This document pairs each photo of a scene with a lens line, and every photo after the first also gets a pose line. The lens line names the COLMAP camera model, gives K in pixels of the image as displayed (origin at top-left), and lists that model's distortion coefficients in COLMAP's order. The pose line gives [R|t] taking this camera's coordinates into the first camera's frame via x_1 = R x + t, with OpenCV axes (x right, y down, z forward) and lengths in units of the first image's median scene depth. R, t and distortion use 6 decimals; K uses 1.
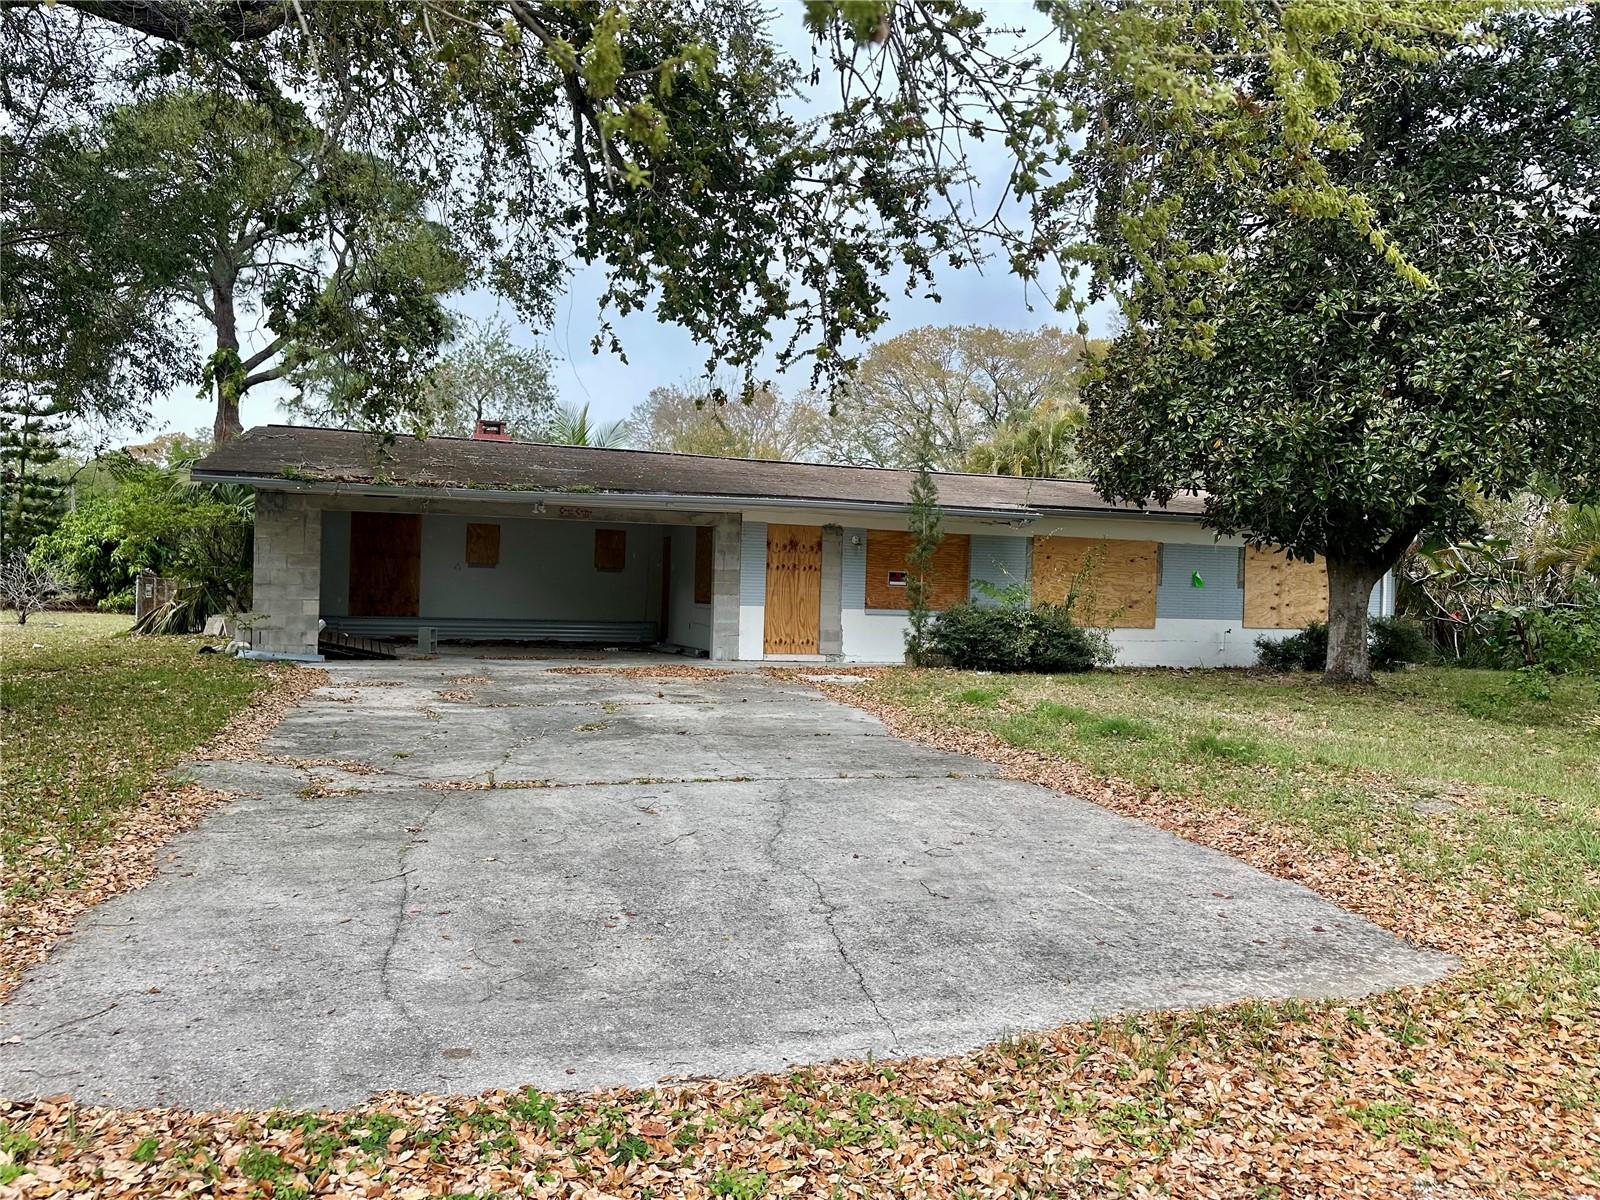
lens RADIAL K [[1131.0, 0, 800.0], [0, 1131.0, 600.0], [0, 0, 1]] dist [0.057556, -0.068835]
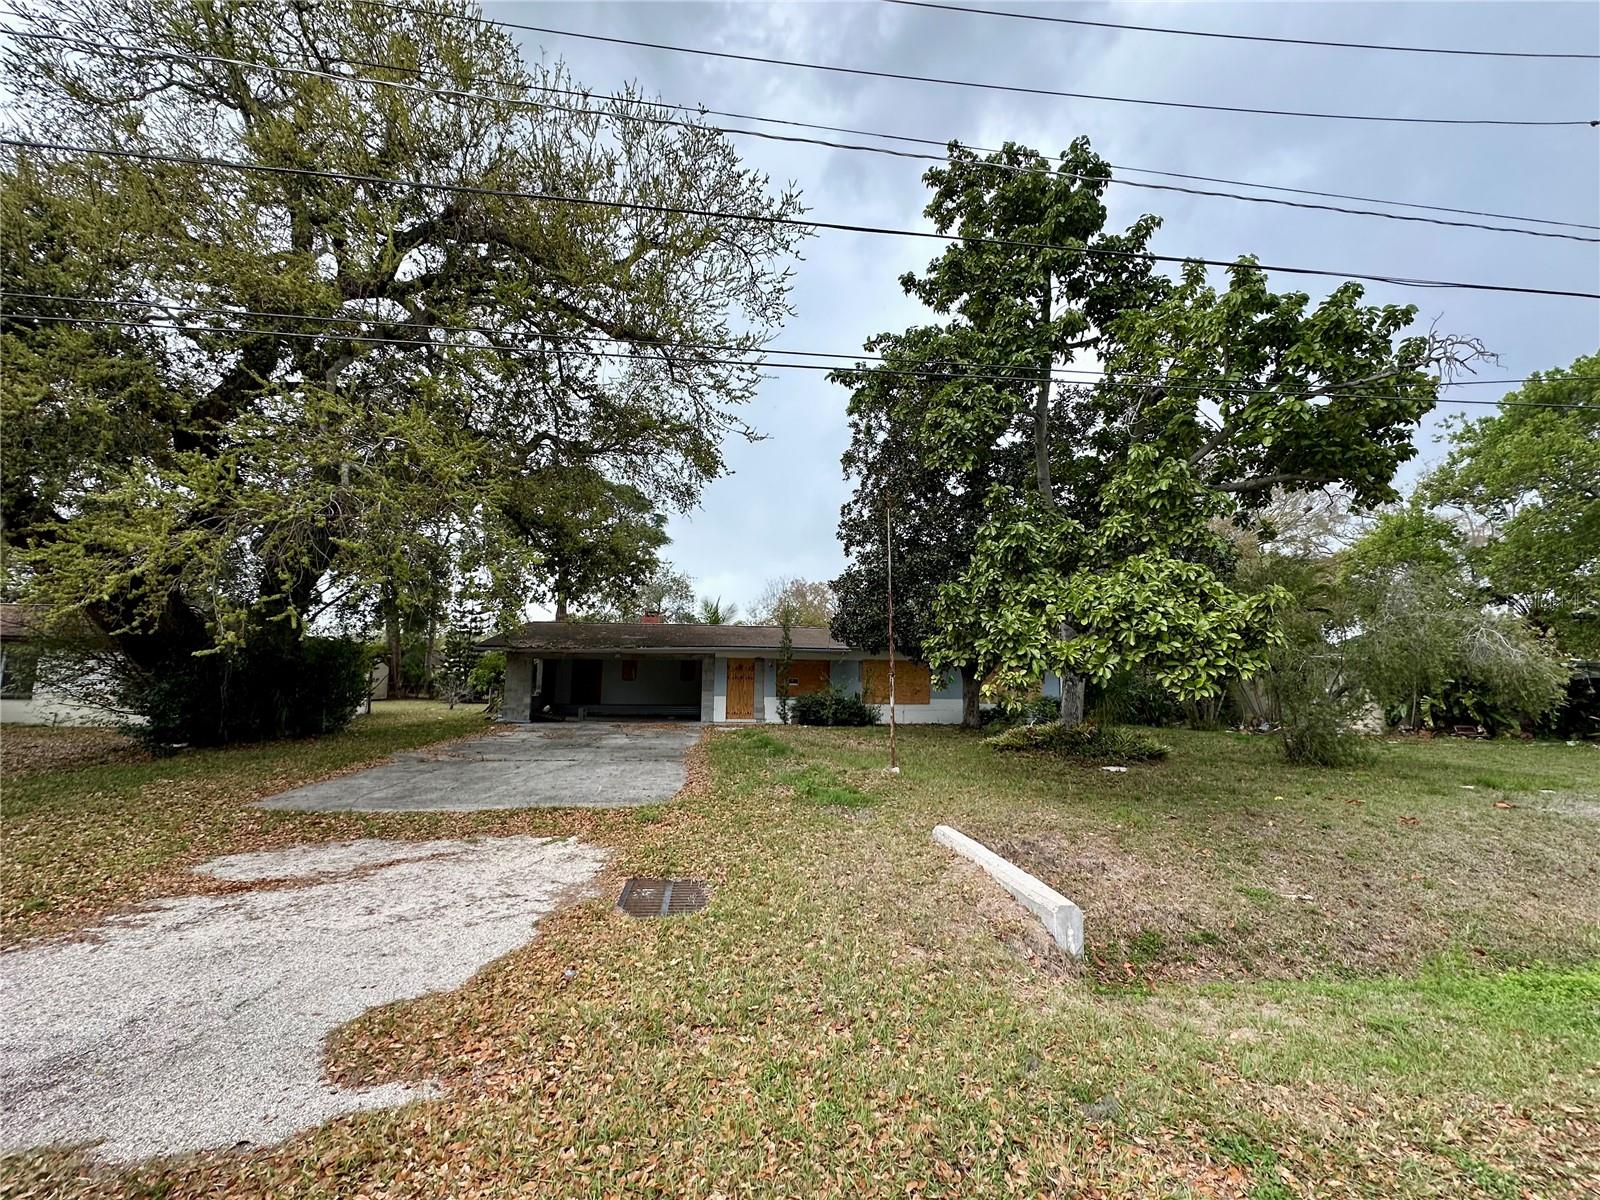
lens RADIAL K [[641.9, 0, 793.5], [0, 641.9, 597.7], [0, 0, 1]] dist [-0.001157, 0.000265]
pose [[0.982464, -0.043320, -0.181352, 0.327432], [0.016219, 0.988805, -0.148329, 0.003137], [0.185747, 0.142787, 0.972168, -0.205267]]
